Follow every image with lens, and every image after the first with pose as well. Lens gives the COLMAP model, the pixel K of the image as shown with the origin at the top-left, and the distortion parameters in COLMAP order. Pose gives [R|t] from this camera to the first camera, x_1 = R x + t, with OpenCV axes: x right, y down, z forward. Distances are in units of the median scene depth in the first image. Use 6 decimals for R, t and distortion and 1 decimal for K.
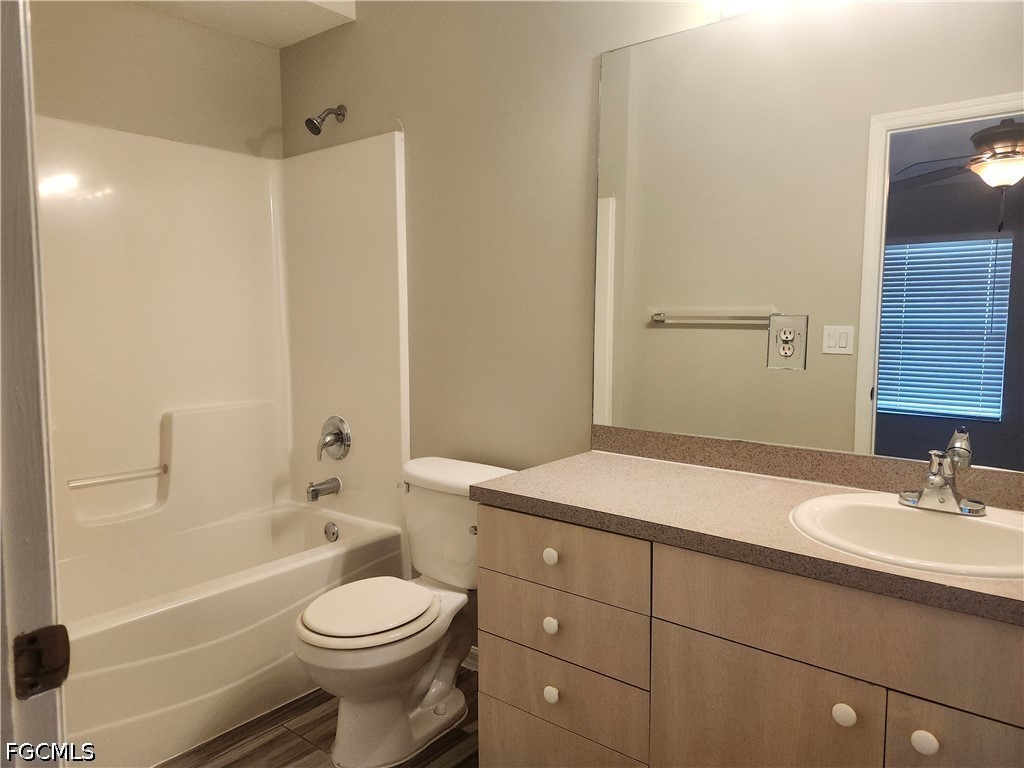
lens RADIAL K [[720.8, 0, 510.9], [0, 720.8, 383.3], [0, 0, 1]] dist [0.049437, -0.037685]
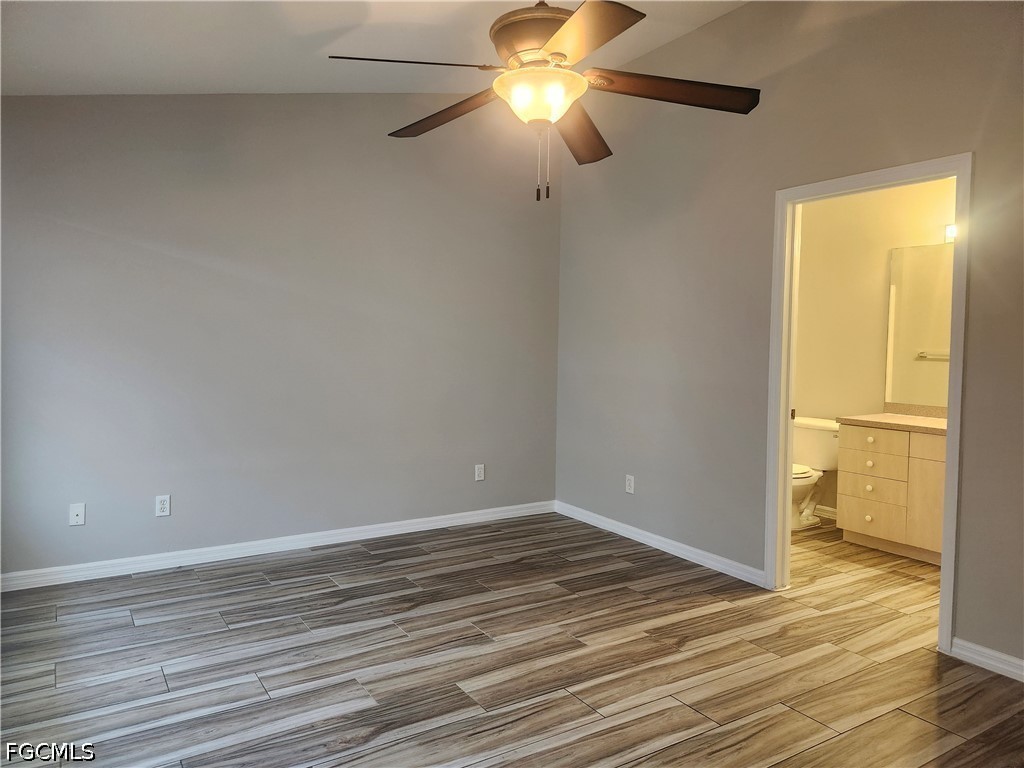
lens RADIAL K [[720.8, 0, 505.5], [0, 720.8, 386.1], [0, 0, 1]] dist [0.049437, -0.037685]
pose [[0.943314, 0.024992, -0.330960, -0.287846], [-0.035640, 0.999023, -0.026142, 0.119707], [0.329983, 0.036455, 0.943283, -1.776922]]
